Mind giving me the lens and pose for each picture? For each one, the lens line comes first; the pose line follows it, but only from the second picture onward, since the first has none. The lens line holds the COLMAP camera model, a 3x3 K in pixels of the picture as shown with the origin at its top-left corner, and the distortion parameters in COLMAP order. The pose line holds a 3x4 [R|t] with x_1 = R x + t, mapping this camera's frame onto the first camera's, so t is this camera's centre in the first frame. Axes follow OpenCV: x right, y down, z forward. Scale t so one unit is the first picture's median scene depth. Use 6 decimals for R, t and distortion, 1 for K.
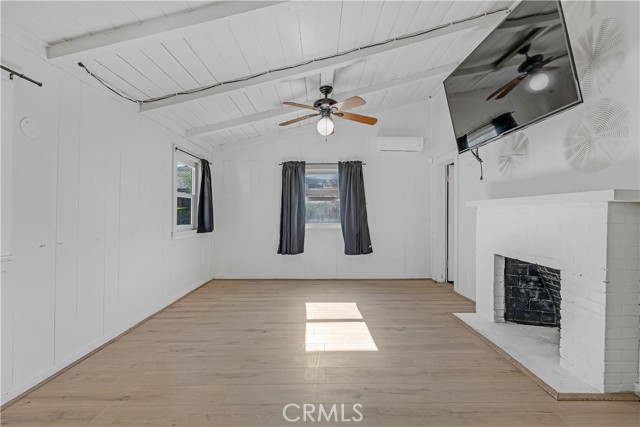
lens RADIAL K [[285.9, 0, 317.7], [0, 285.9, 215.3], [0, 0, 1]] dist [-0.005964, 0.000955]
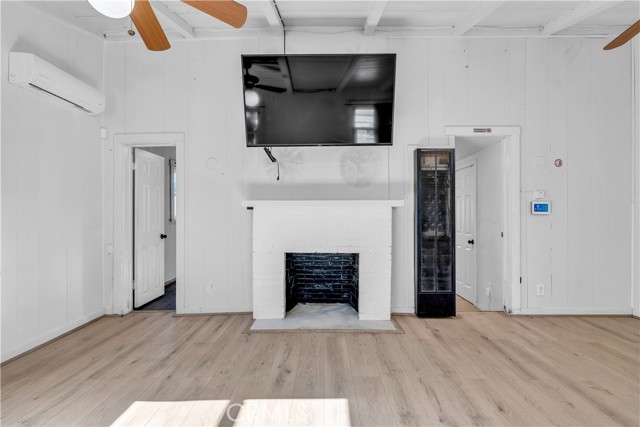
lens RADIAL K [[285.9, 0, 323.4], [0, 285.9, 213.3], [0, 0, 1]] dist [-0.005964, 0.000955]
pose [[0.000126, 0.001116, 0.999999, -0.359988], [0.009860, 0.999951, -0.001117, -0.005456], [-0.999951, 0.009860, 0.000115, 0.714981]]
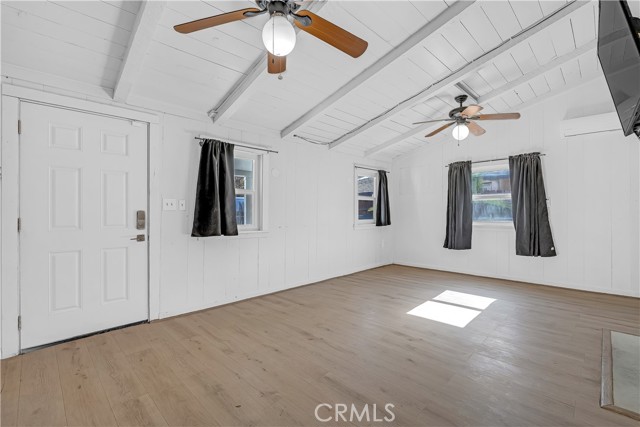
lens RADIAL K [[285.9, 0, 316.7], [0, 285.9, 214.3], [0, 0, 1]] dist [-0.005964, 0.000955]
pose [[0.700571, 0.003734, -0.713573, 0.423079], [0.000038, 0.999986, 0.005270, 0.000192], [0.713583, -0.003719, 0.700561, -0.168581]]
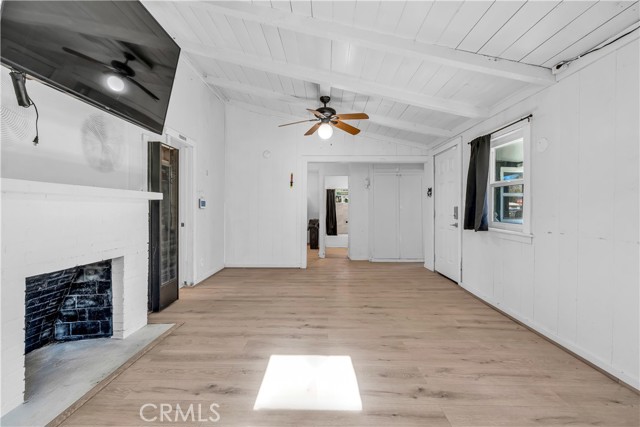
lens RADIAL K [[285.9, 0, 318.9], [0, 285.9, 209.6], [0, 0, 1]] dist [-0.005964, 0.000955]
pose [[-0.999943, -0.000279, 0.010716, 0.030023], [-0.000157, 0.999936, 0.011322, -0.005590], [-0.010719, 0.011320, -0.999878, 1.299273]]
